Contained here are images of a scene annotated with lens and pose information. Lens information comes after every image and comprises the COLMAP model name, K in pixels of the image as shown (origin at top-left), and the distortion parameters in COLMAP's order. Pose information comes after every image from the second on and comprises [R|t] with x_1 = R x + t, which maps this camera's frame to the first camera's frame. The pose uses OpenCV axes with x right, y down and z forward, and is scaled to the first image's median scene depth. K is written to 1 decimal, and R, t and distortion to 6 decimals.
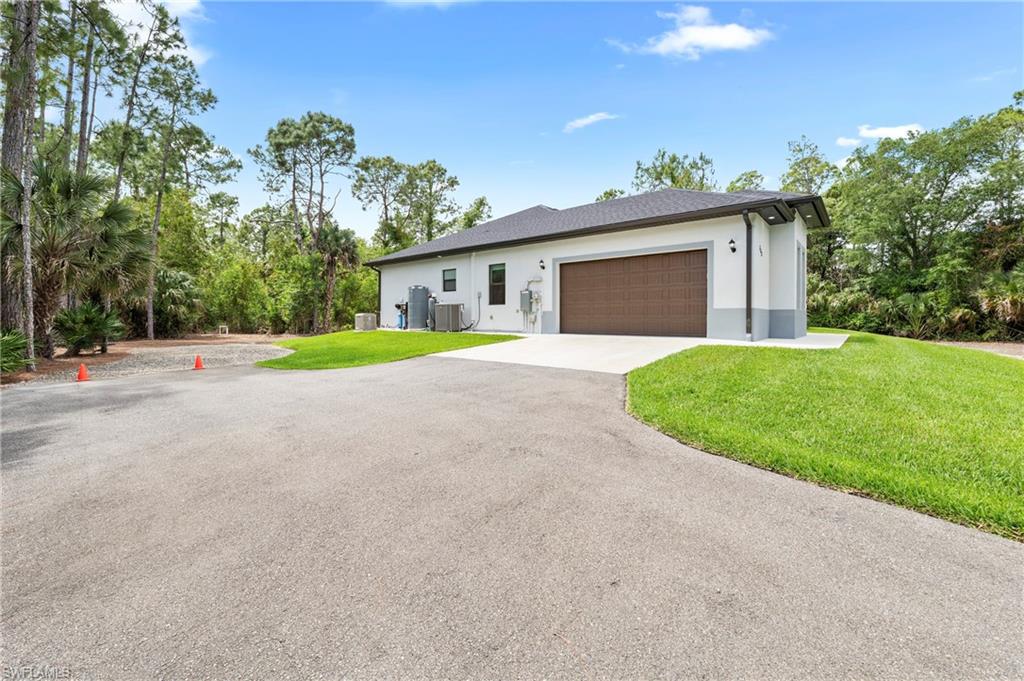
lens RADIAL K [[426.2, 0, 510.2], [0, 426.2, 312.0], [0, 0, 1]] dist [0.002497, 0.000279]
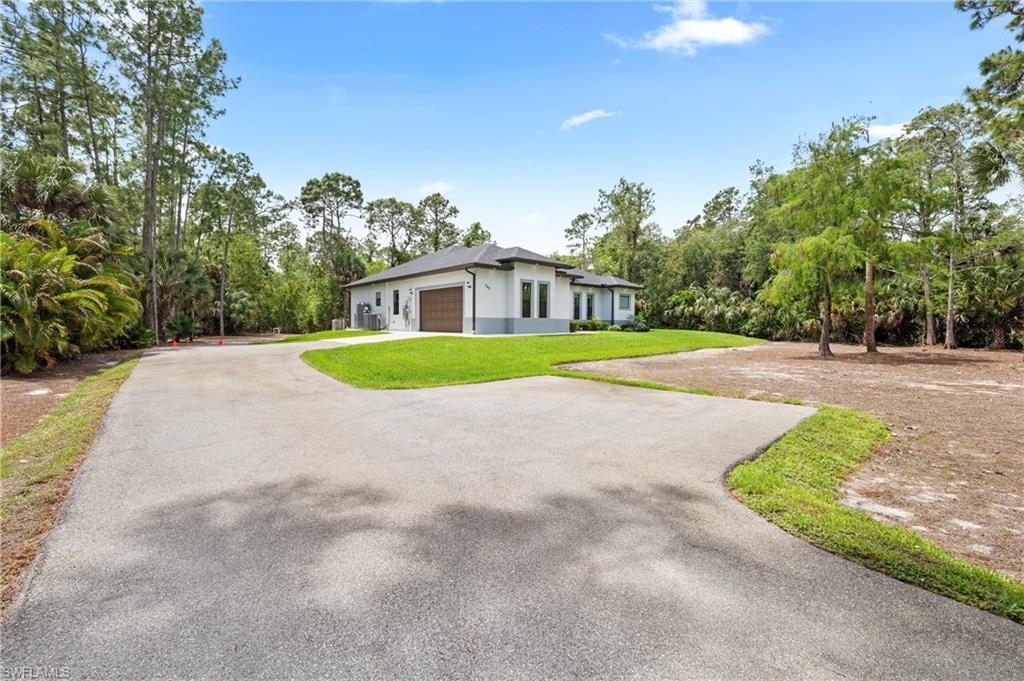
lens RADIAL K [[411.1, 0, 493.2], [0, 411.1, 321.3], [0, 0, 1]] dist [-0.001259, -0.000057]
pose [[0.987819, 0.001543, -0.155601, 0.367722], [0.000007, 0.999950, 0.009962, -0.004189], [0.155609, -0.009842, 0.987770, -0.326480]]
